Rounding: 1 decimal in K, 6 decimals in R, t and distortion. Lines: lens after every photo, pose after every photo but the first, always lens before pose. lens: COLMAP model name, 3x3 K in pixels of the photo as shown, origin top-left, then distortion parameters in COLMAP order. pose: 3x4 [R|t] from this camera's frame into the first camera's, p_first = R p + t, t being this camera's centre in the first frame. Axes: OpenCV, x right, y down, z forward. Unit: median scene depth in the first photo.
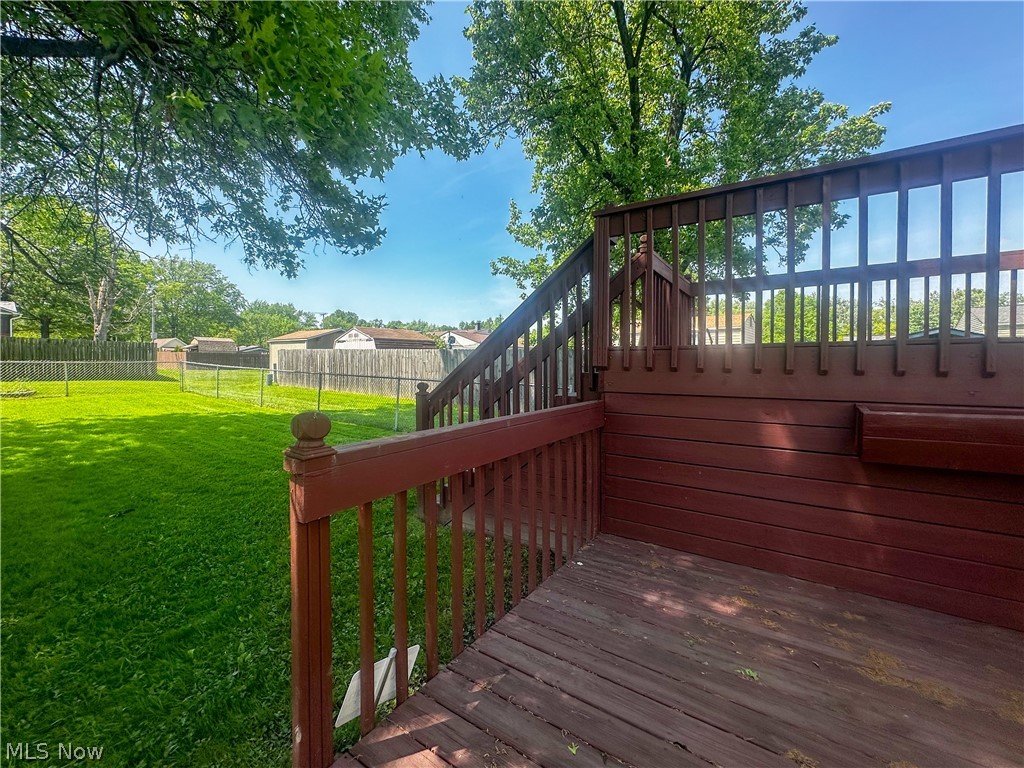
lens RADIAL K [[421.6, 0, 516.0], [0, 421.6, 350.2], [0, 0, 1]] dist [0.001587, 0.000300]
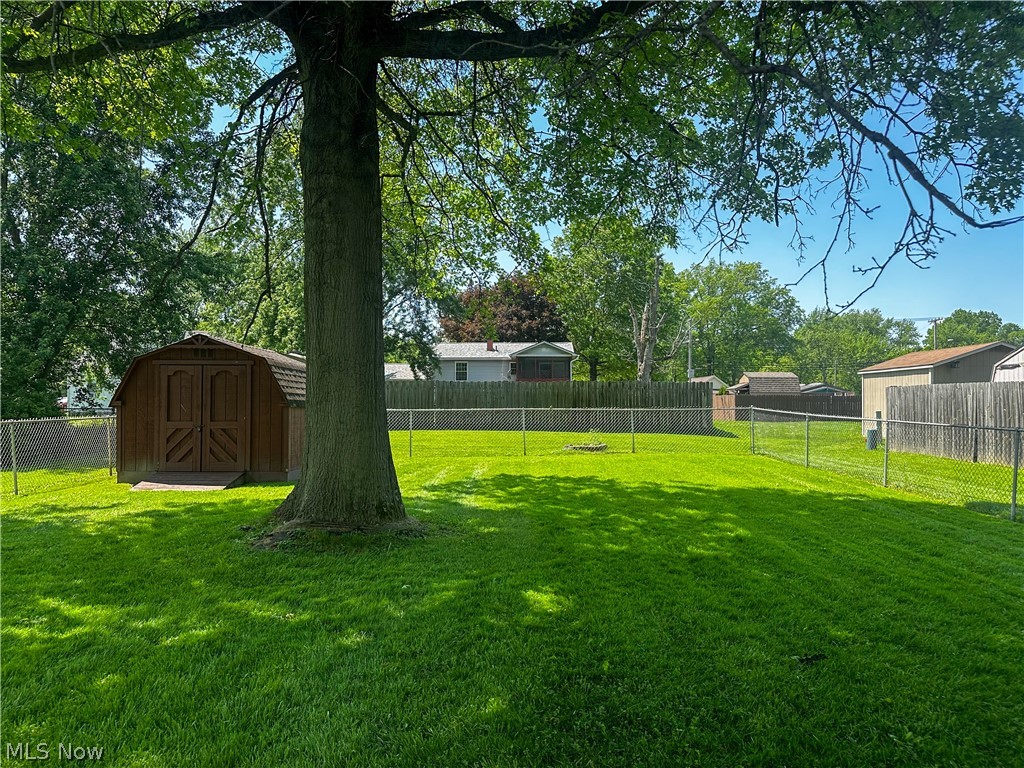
lens RADIAL K [[728.3, 0, 512.0], [0, 728.3, 384.0], [0, 0, 1]] dist [0.114639, -0.135495]
pose [[0.587231, -0.032467, -0.808768, -0.044812], [0.027721, 0.999416, -0.019993, 0.000857], [0.808944, -0.010680, 0.587788, 0.005637]]
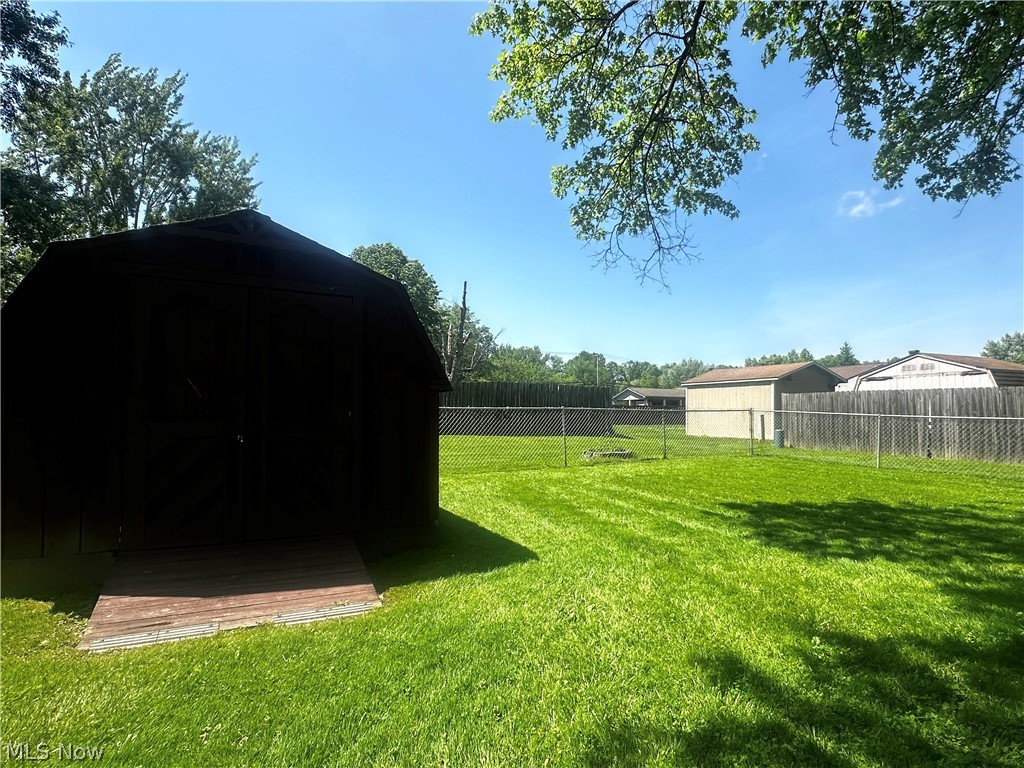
lens RADIAL K [[571.6, 0, 512.0], [0, 571.6, 384.0], [0, 0, 1]] dist [0.000790, 0.000338]
pose [[0.869499, -0.029405, -0.493059, -0.439590], [0.014995, 0.999338, -0.033155, 0.005977], [0.493707, 0.021435, 0.869364, 0.012714]]
